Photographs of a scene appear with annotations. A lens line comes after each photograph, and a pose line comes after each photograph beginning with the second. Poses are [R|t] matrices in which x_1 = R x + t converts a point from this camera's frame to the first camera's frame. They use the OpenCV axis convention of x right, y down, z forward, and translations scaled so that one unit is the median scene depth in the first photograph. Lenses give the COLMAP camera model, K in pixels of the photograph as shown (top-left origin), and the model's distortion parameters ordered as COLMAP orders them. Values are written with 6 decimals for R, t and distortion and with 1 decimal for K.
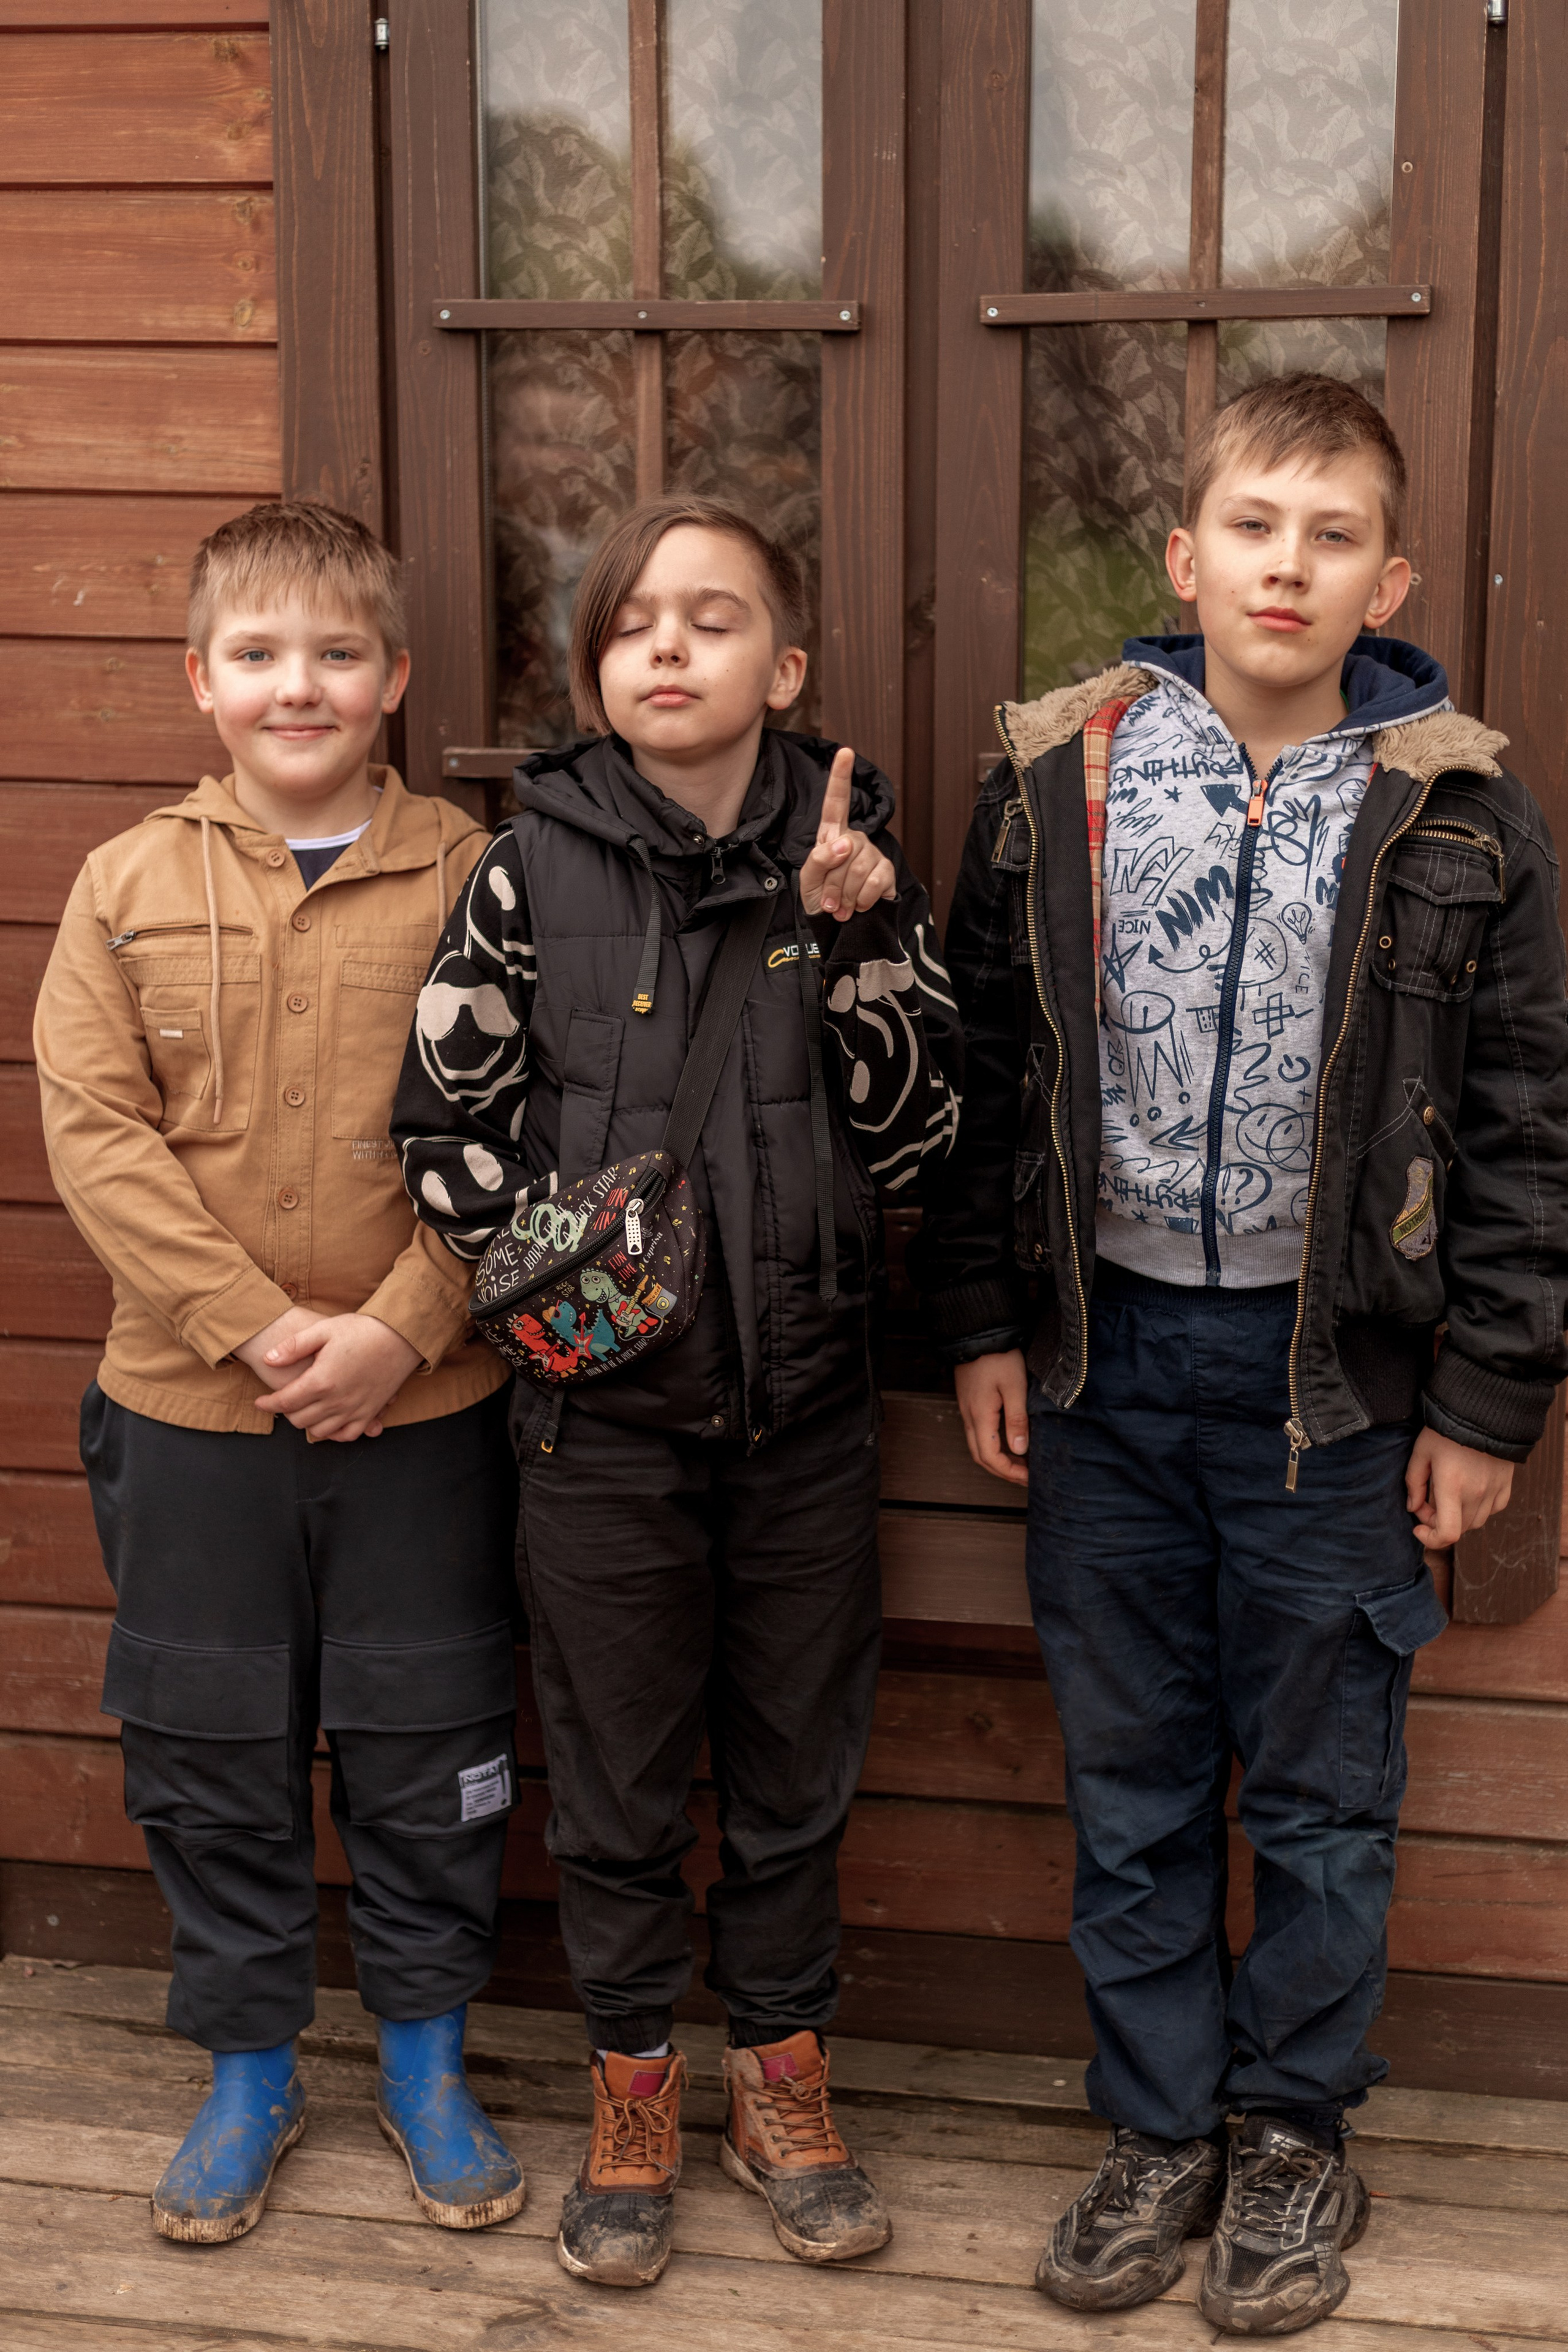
lens RADIAL K [[3408.0, 0, 785.8], [0, 3408.0, 1182.4], [0, 0, 1]] dist [-0.007953, 0.000000]
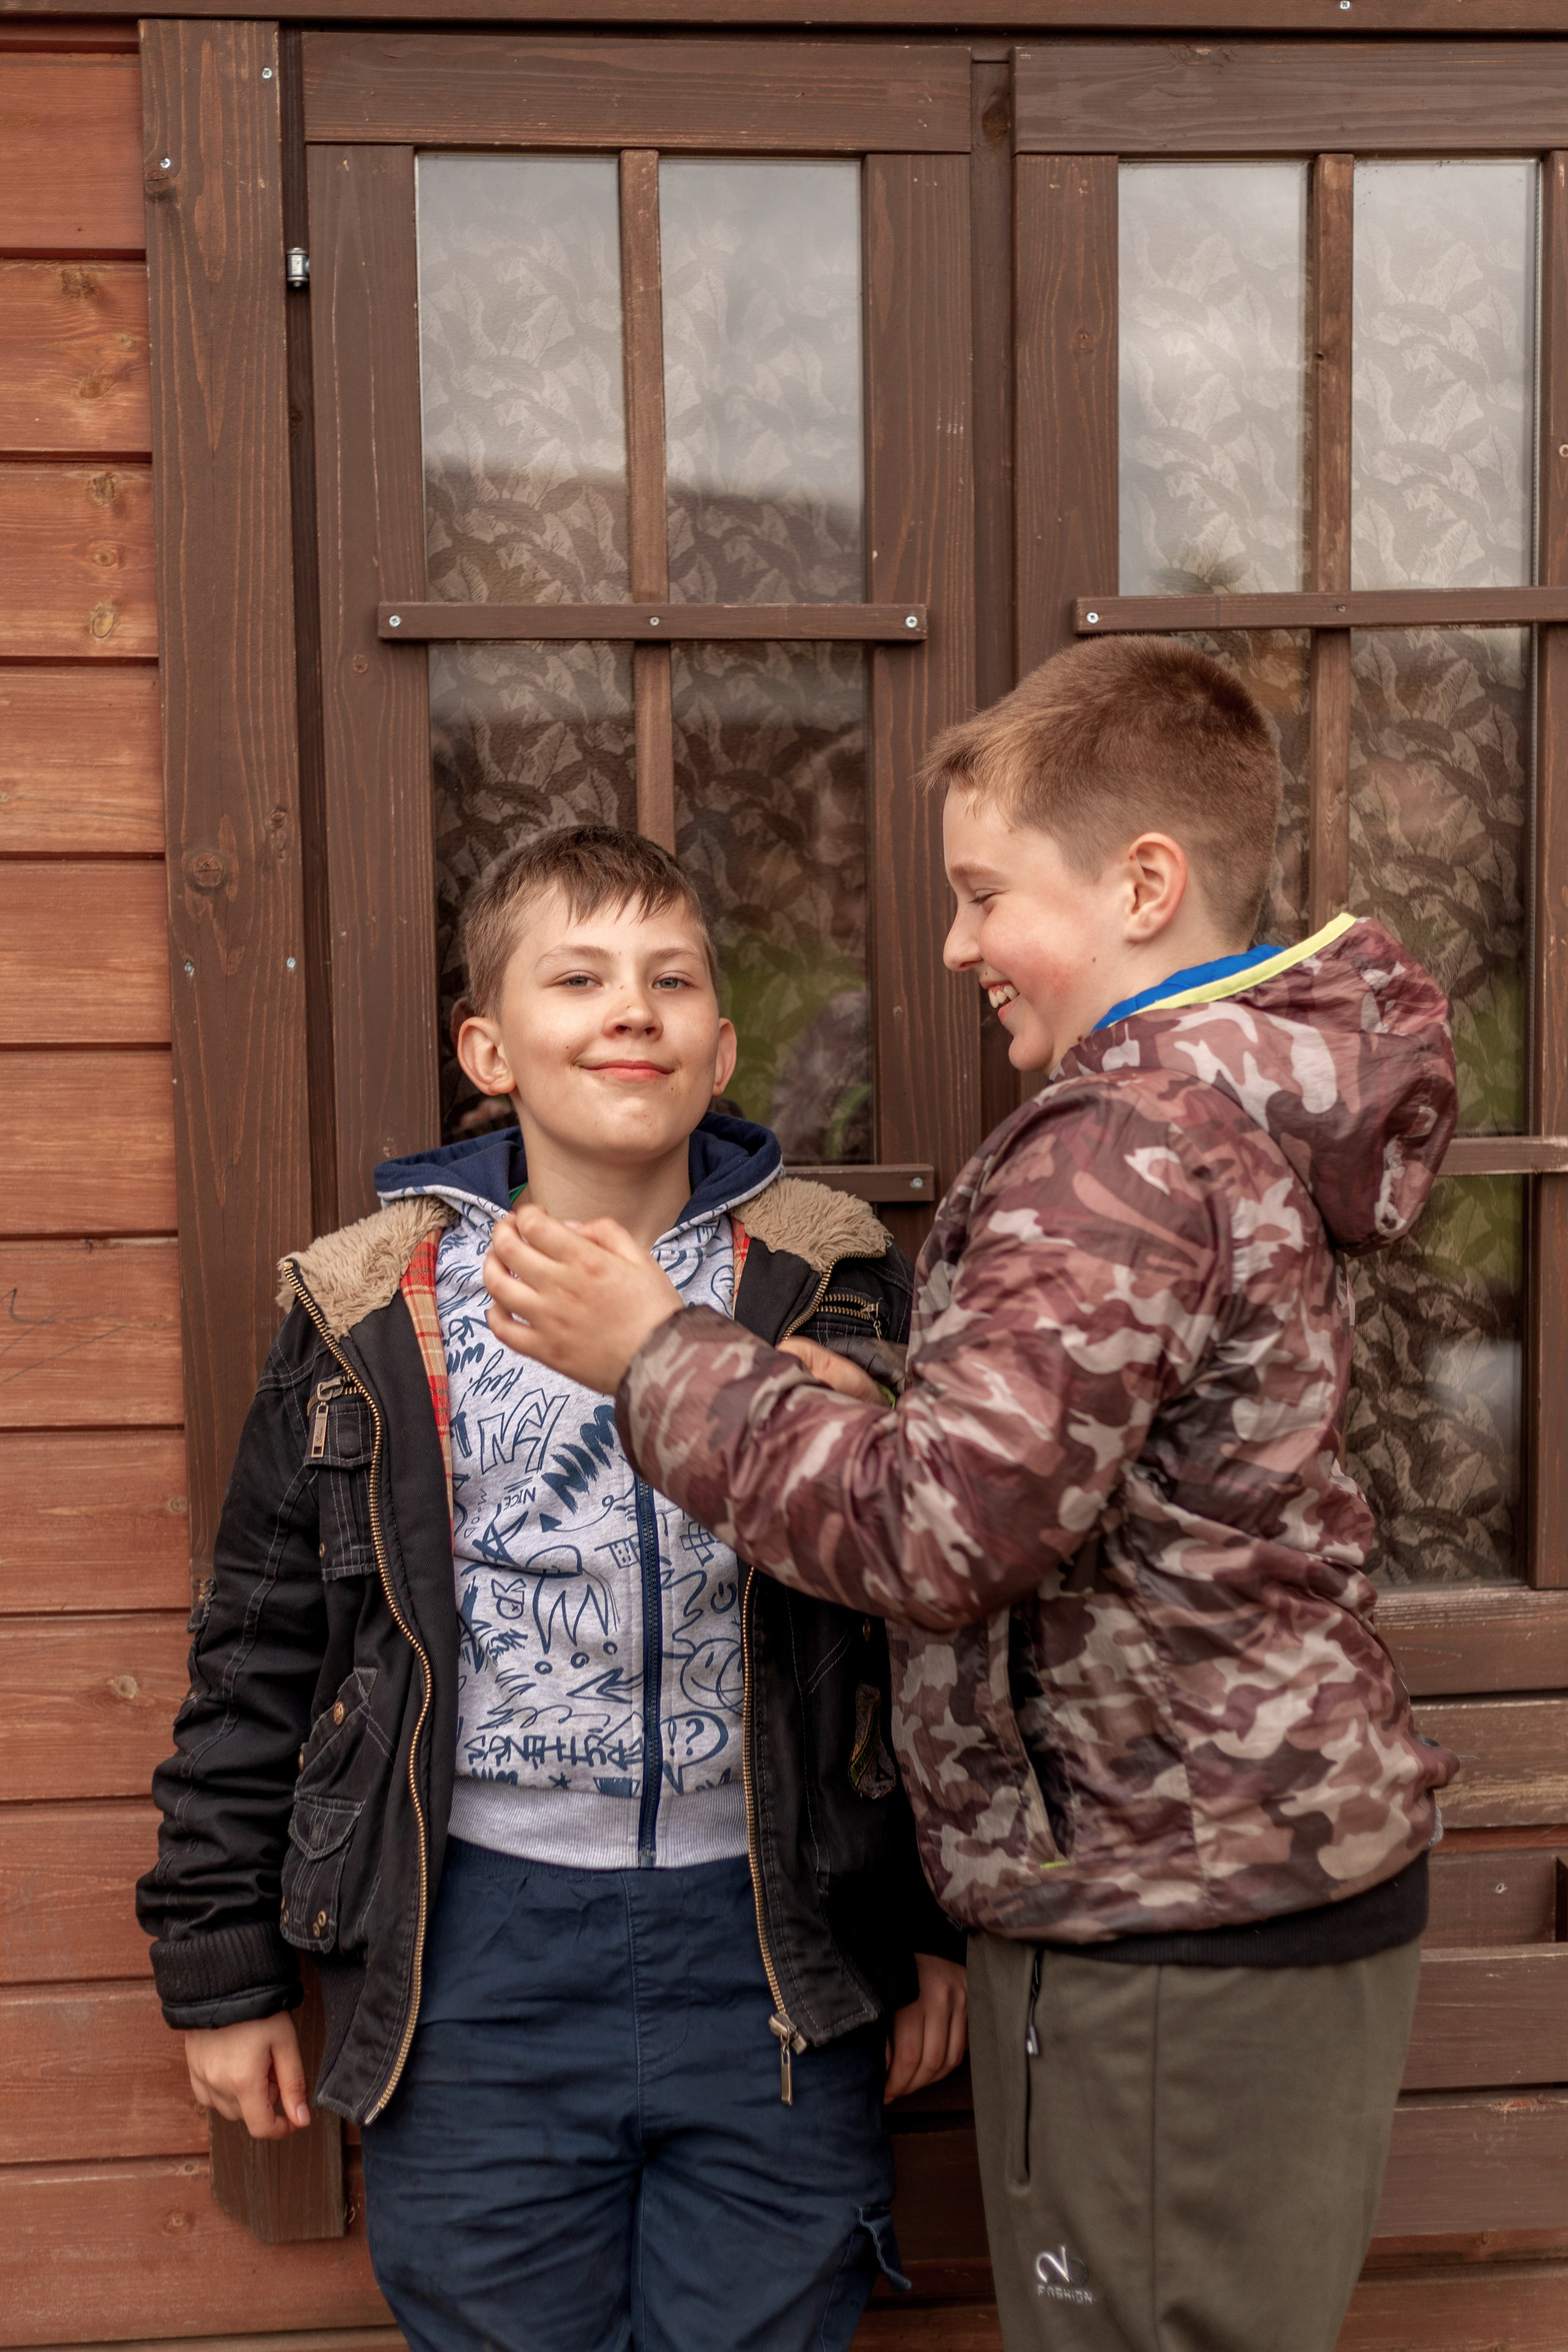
lens RADIAL K [[3408.0, 0, 786.2], [0, 3408.0, 1185.9], [0, 0, 1]] dist [-0.007953, 0.000000]
pose [[0.963834, -0.042695, 0.263060, -0.219327], [0.067817, 0.993883, -0.087167, -0.052640], [-0.257729, 0.101854, 0.960834, 0.241189]]
